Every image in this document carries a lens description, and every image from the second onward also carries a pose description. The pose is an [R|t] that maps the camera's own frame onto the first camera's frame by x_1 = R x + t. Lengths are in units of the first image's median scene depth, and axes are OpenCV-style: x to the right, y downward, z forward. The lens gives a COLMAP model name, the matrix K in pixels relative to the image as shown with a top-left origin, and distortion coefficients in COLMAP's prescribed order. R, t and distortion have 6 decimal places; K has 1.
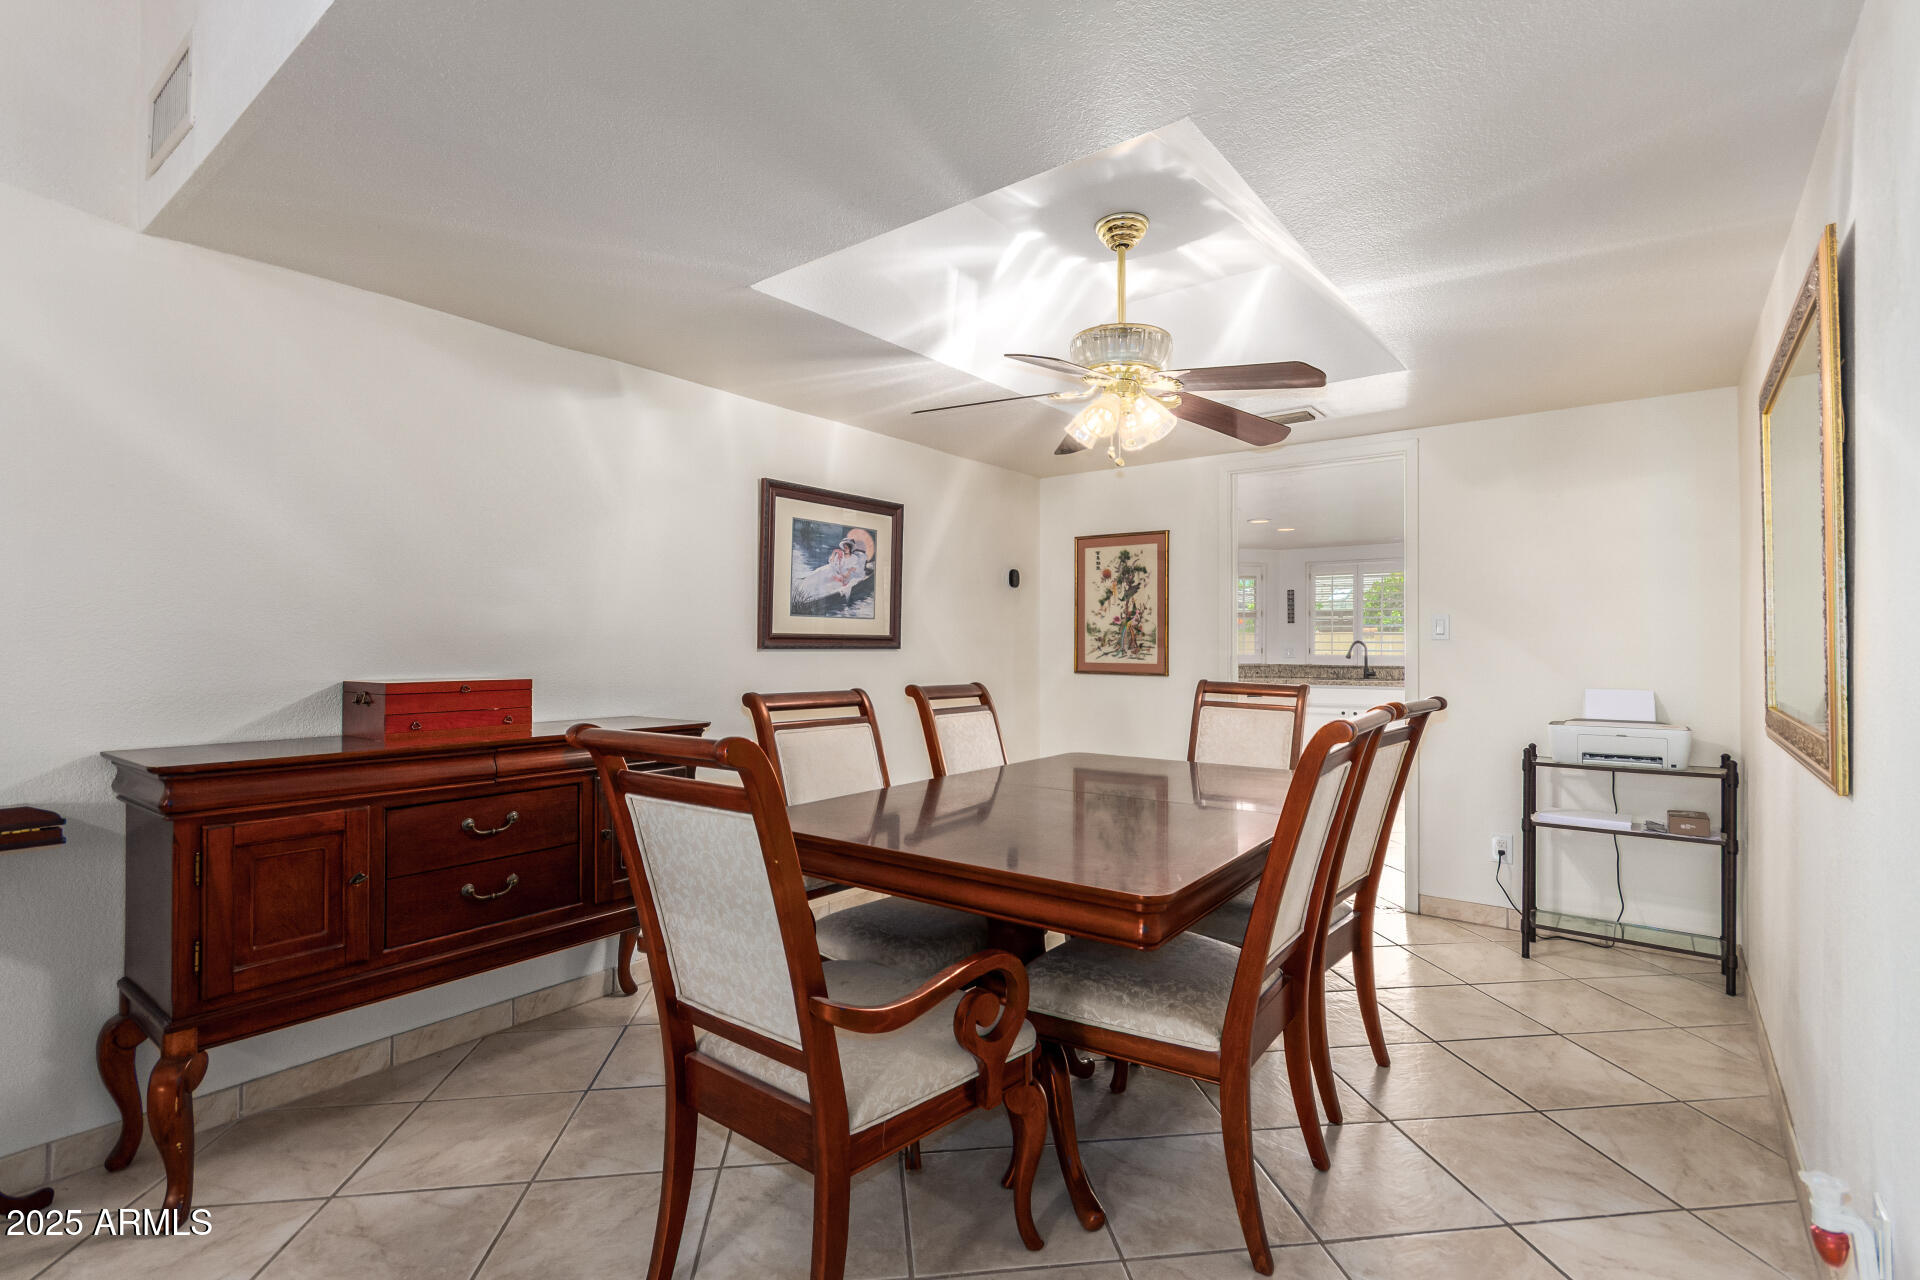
lens RADIAL K [[888.2, 0, 983.0], [0, 888.2, 651.5], [0, 0, 1]] dist [0.000661, 0.000228]
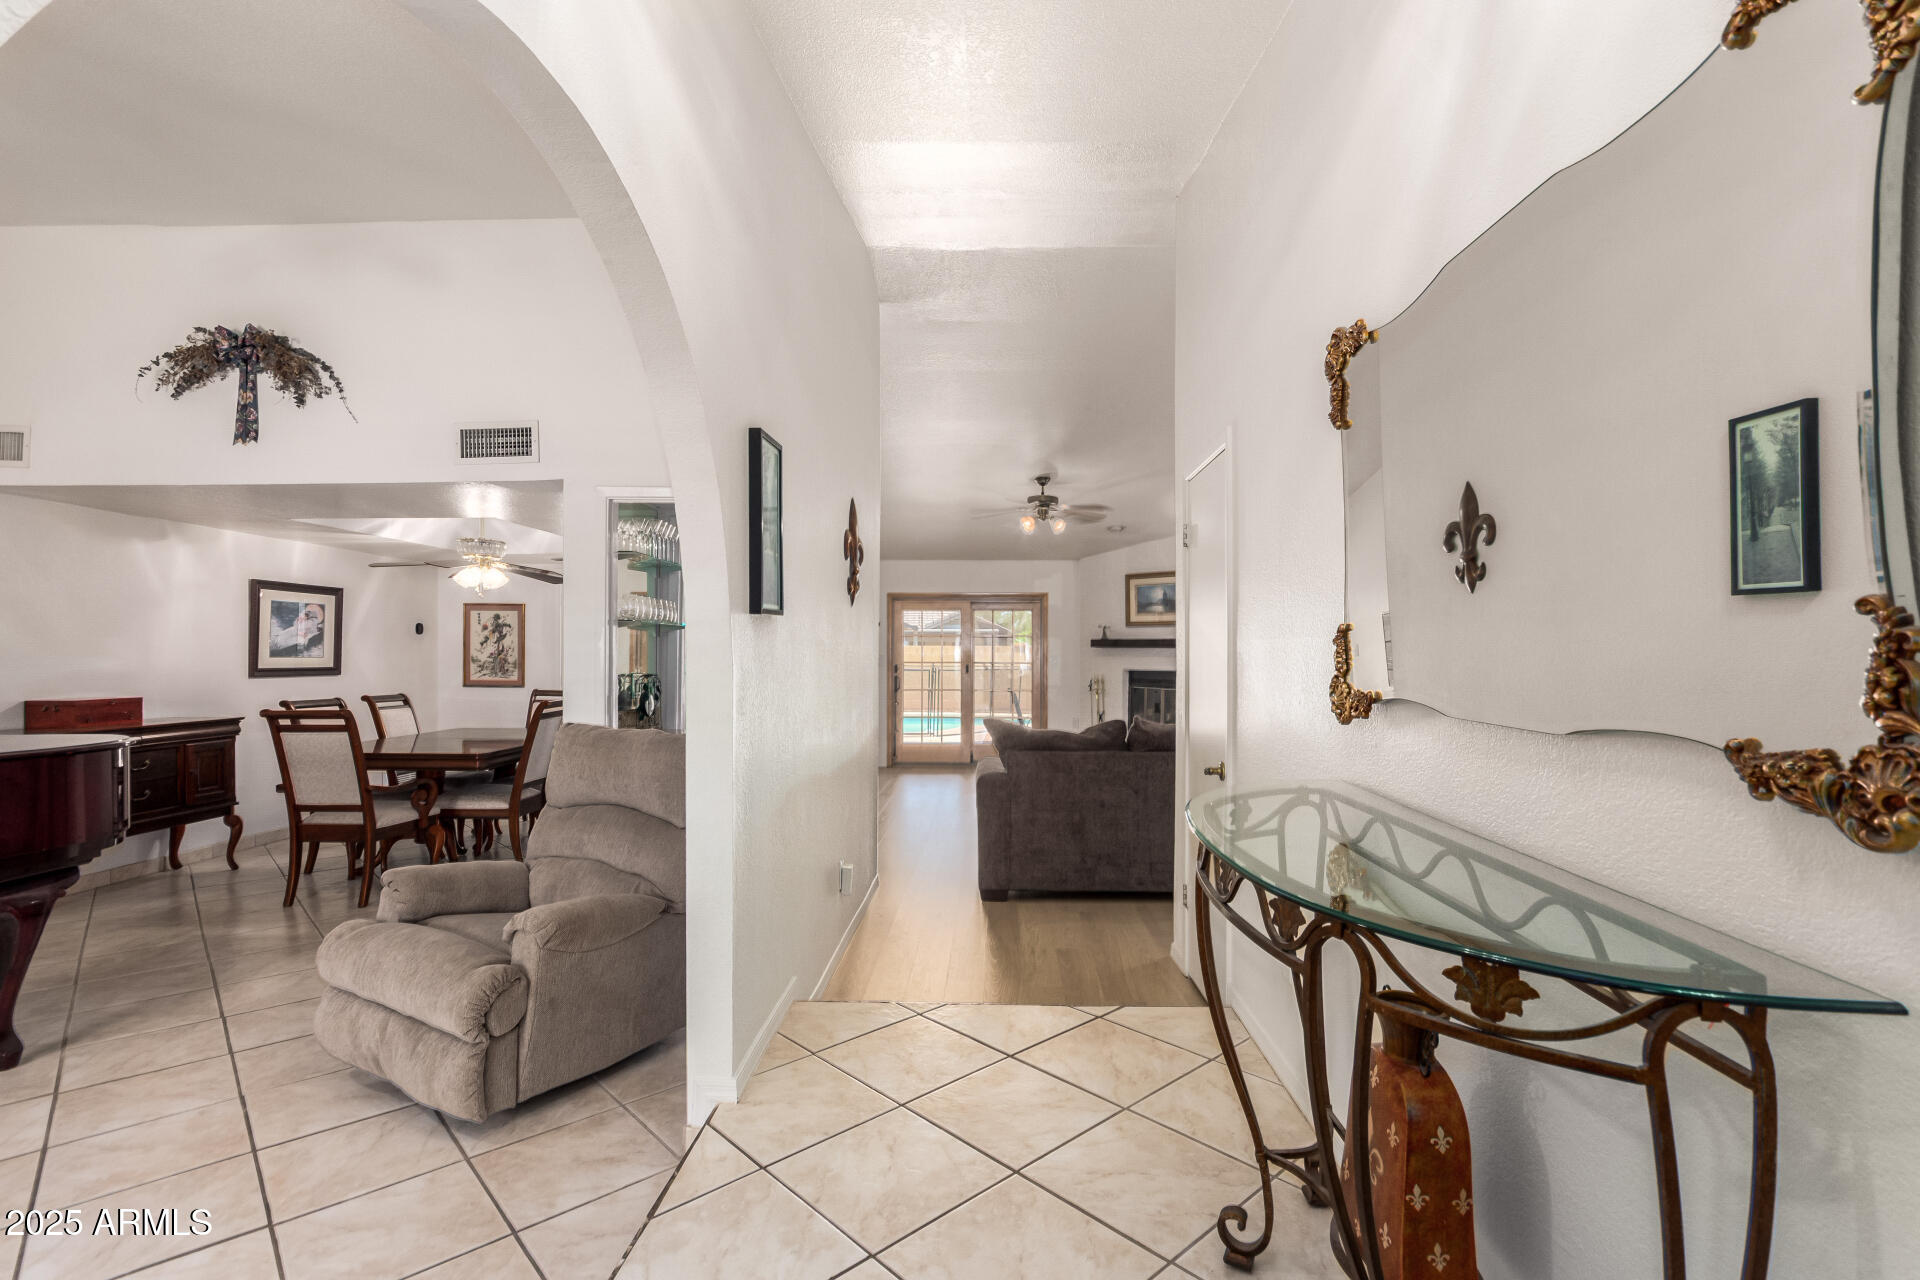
lens RADIAL K [[888.2, 0, 983.0], [0, 888.2, 651.5], [0, 0, 1]] dist [0.000661, 0.000228]
pose [[0.814455, -0.000504, 0.580227, -0.082645], [0.004337, 0.999977, -0.005219, -0.034164], [-0.580211, 0.006767, 0.814438, -1.103846]]
